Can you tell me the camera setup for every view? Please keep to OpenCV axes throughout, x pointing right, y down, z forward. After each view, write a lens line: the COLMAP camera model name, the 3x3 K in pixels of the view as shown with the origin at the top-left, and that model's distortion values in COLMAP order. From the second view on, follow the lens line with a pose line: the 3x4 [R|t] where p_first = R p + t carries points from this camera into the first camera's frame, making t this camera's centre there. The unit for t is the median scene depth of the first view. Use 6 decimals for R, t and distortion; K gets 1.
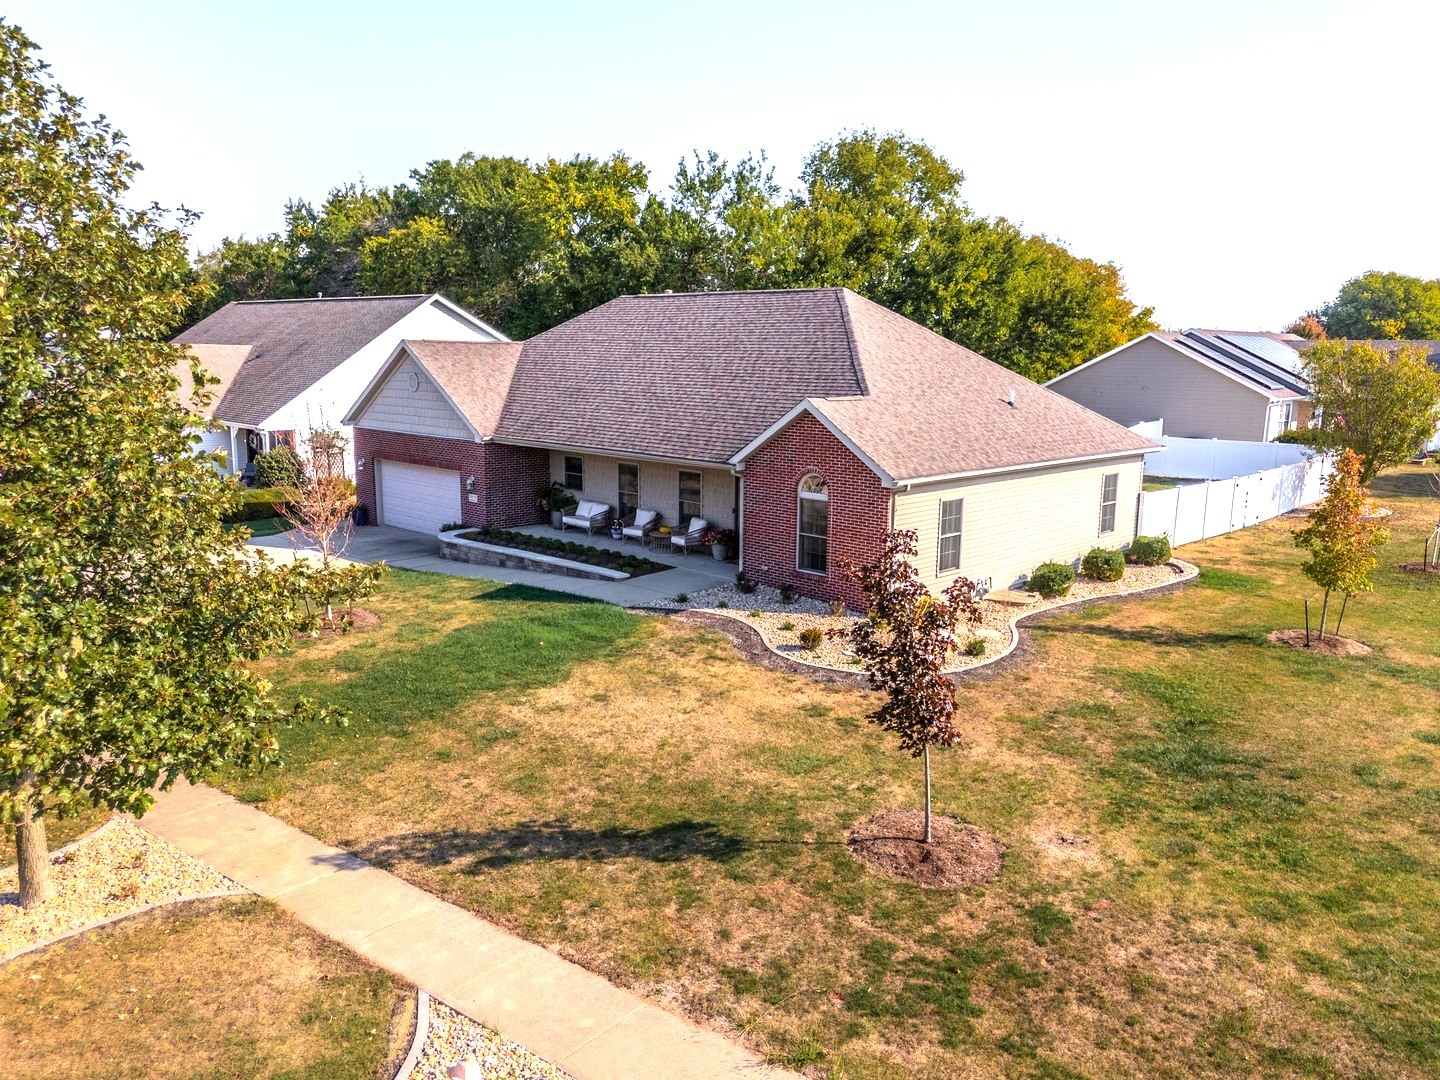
lens RADIAL K [[1086.1, 0, 719.3], [0, 1086.1, 543.3], [0, 0, 1]] dist [0.054396, -0.035802]
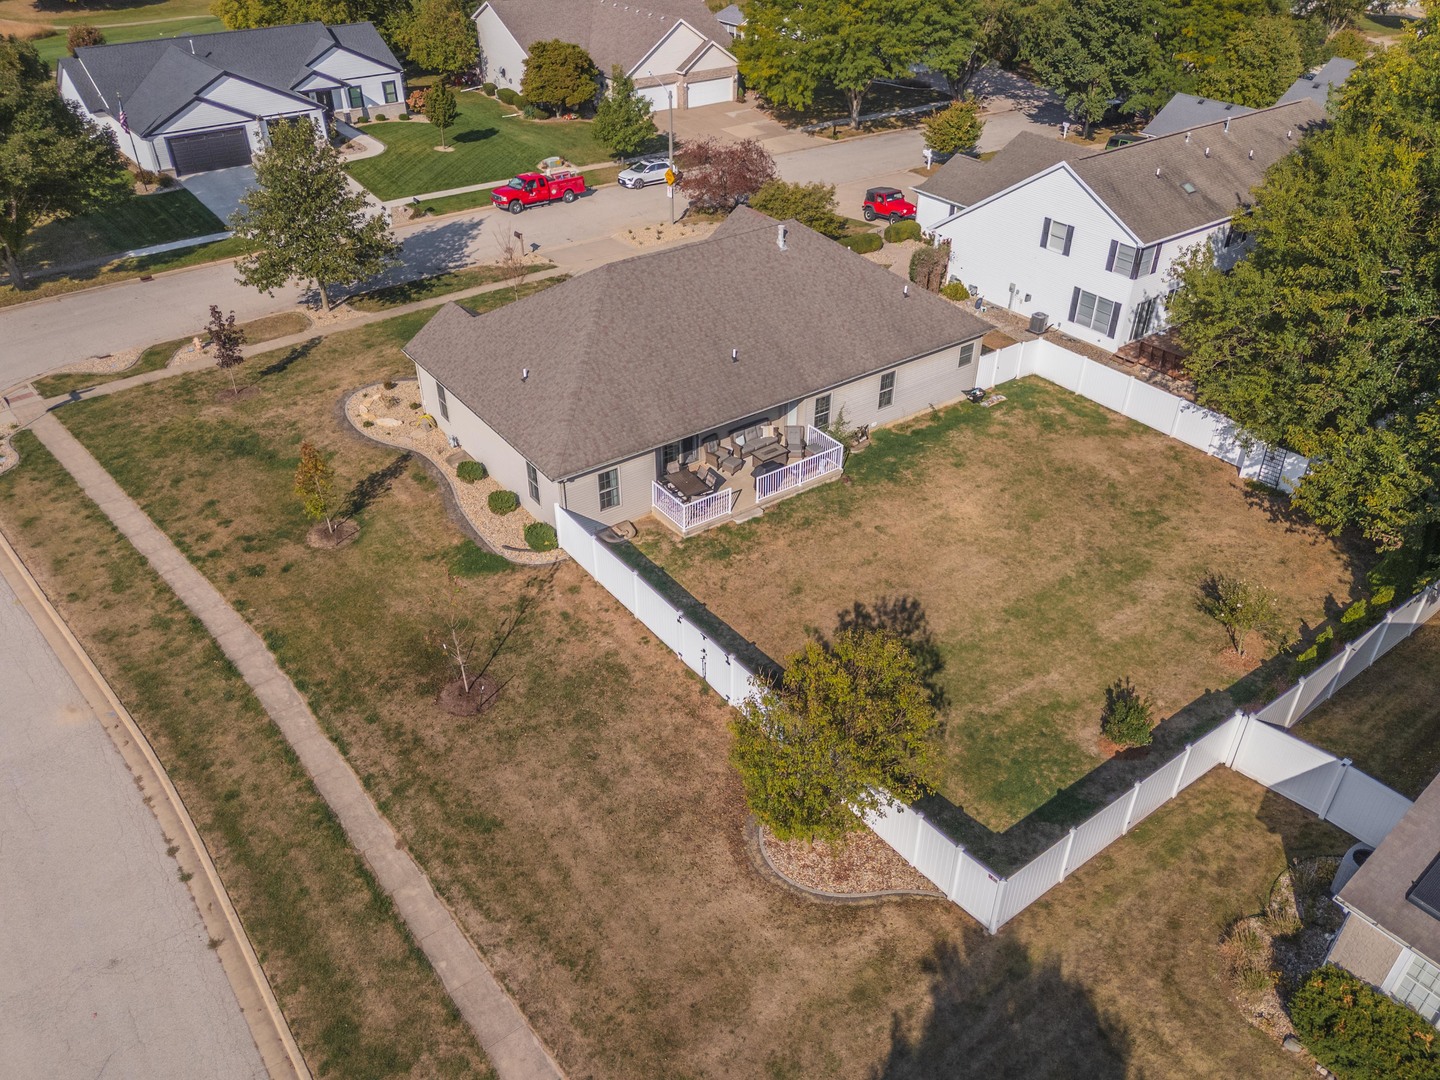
lens RADIAL K [[1086.1, 0, 719.3], [0, 1086.1, 543.3], [0, 0, 1]] dist [0.054396, -0.035802]
pose [[-0.173644, 0.551861, -0.815657, 3.165784], [-0.177472, 0.797144, 0.577117, -1.729412], [0.968685, 0.244970, -0.040479, 2.816456]]
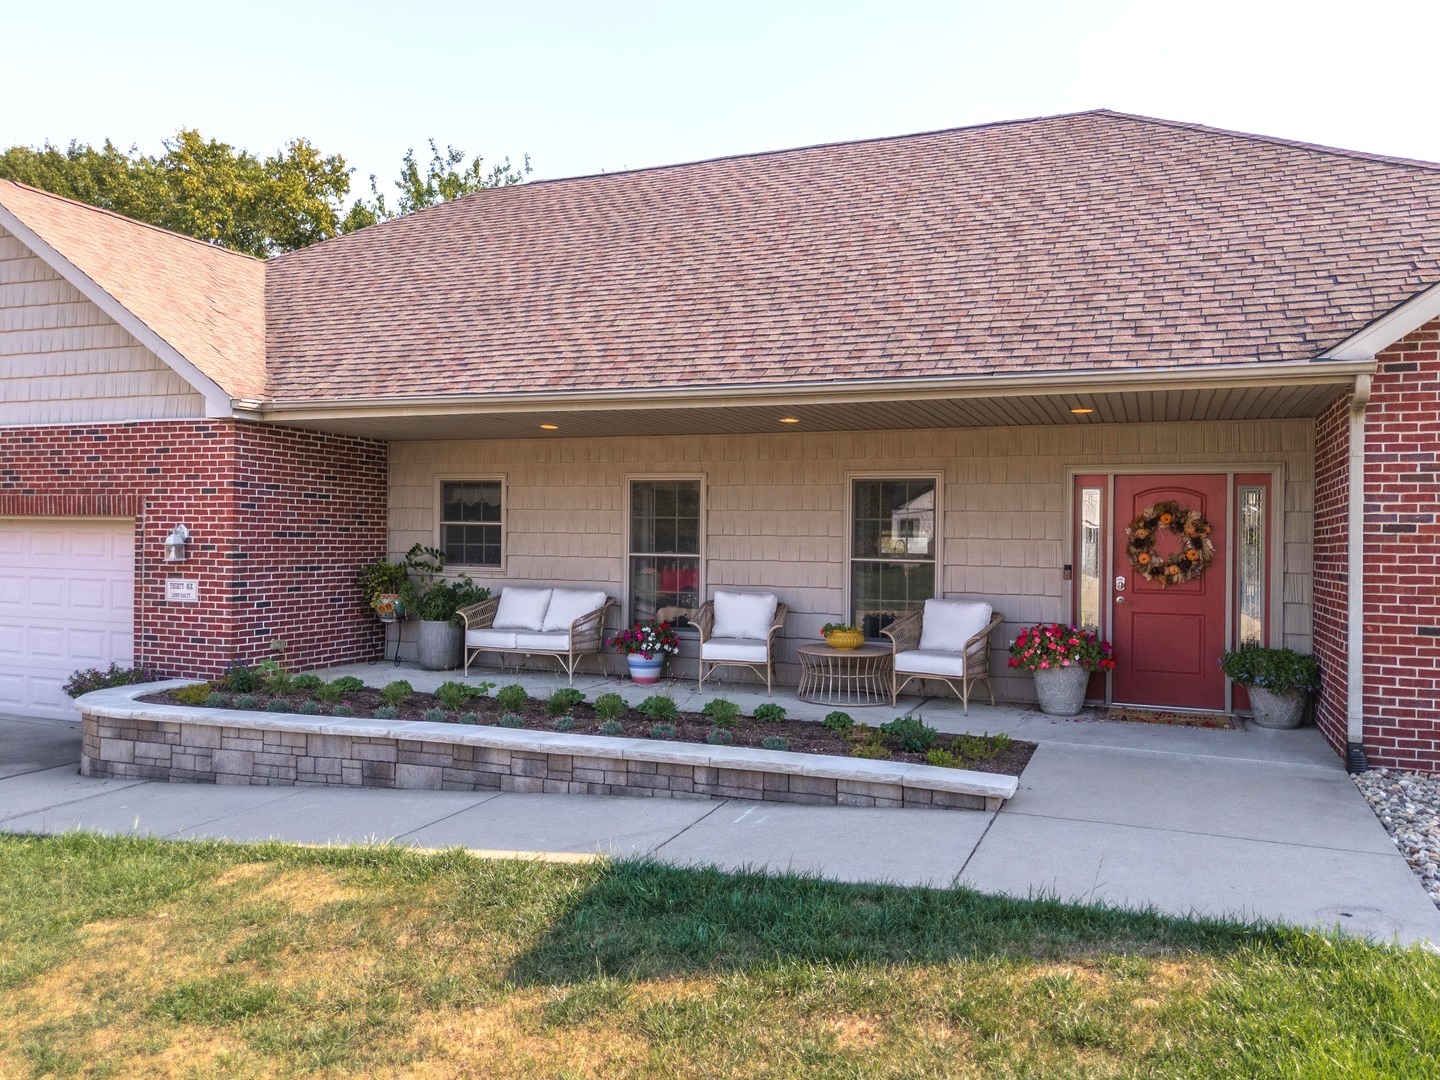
lens RADIAL K [[1086.1, 0, 719.3], [0, 1086.1, 543.3], [0, 0, 1]] dist [0.054396, -0.035802]
pose [[0.928392, -0.002051, 0.371596, -0.462059], [0.062310, 0.986686, -0.150229, 0.015113], [-0.366340, 0.162626, 0.916159, 1.450409]]
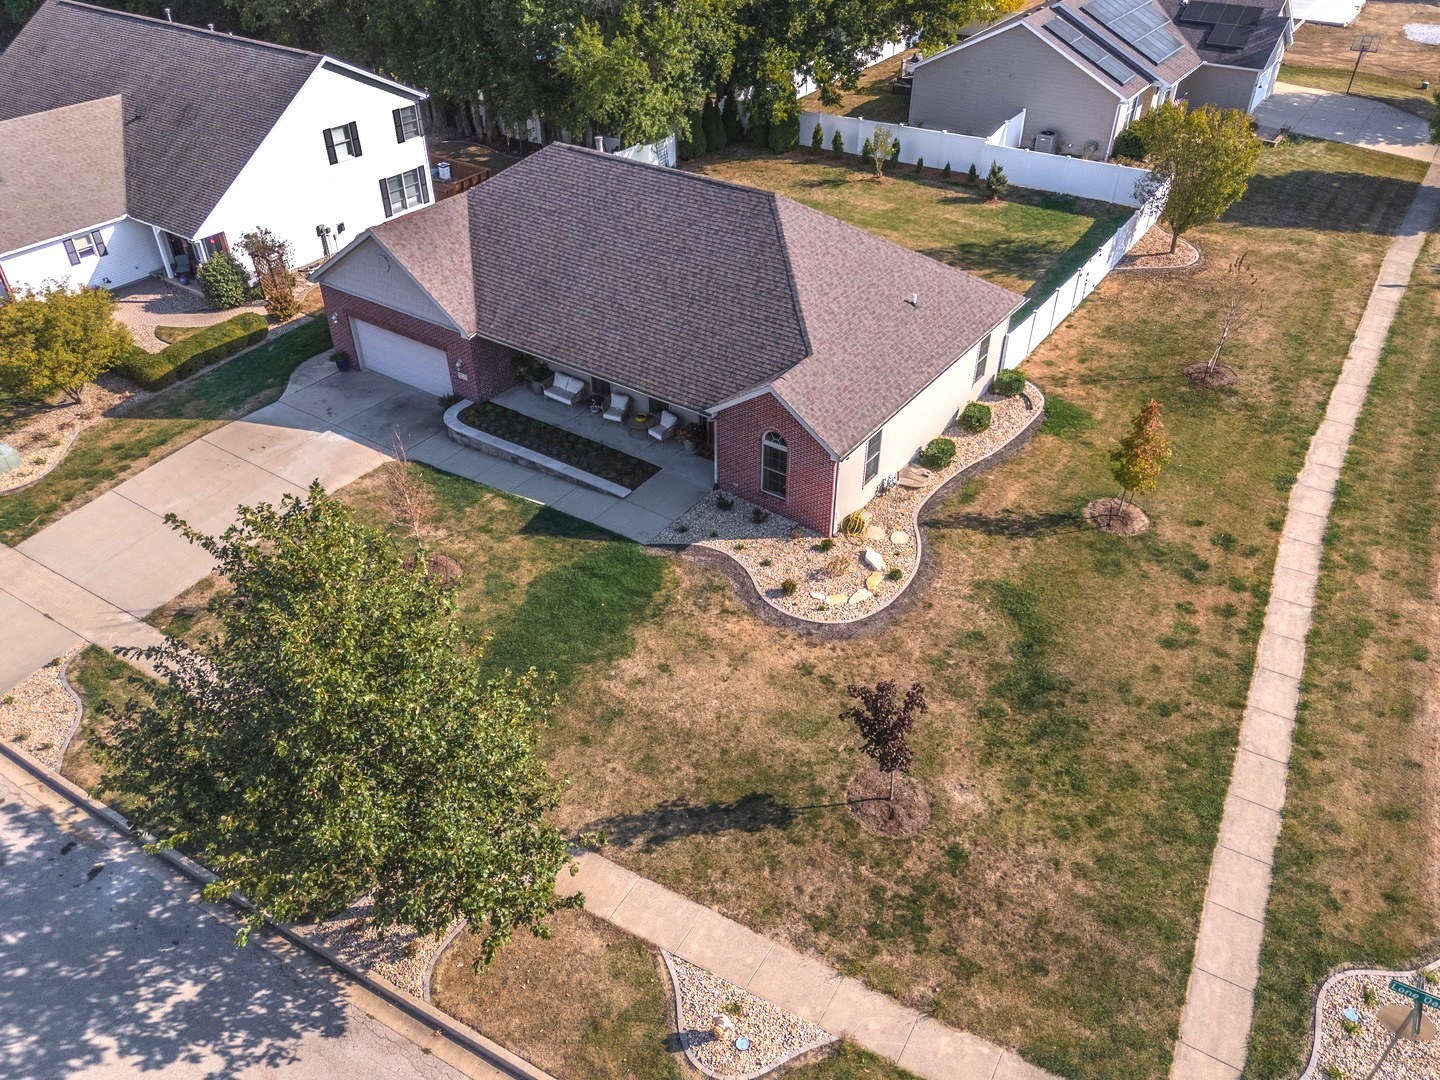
lens RADIAL K [[1086.1, 0, 719.3], [0, 1086.1, 543.3], [0, 0, 1]] dist [0.054396, -0.035802]
pose [[0.987362, -0.103442, 0.120063, -0.264167], [0.039251, 0.893614, 0.447116, -0.924985], [-0.153541, -0.436753, 0.886381, -0.381534]]
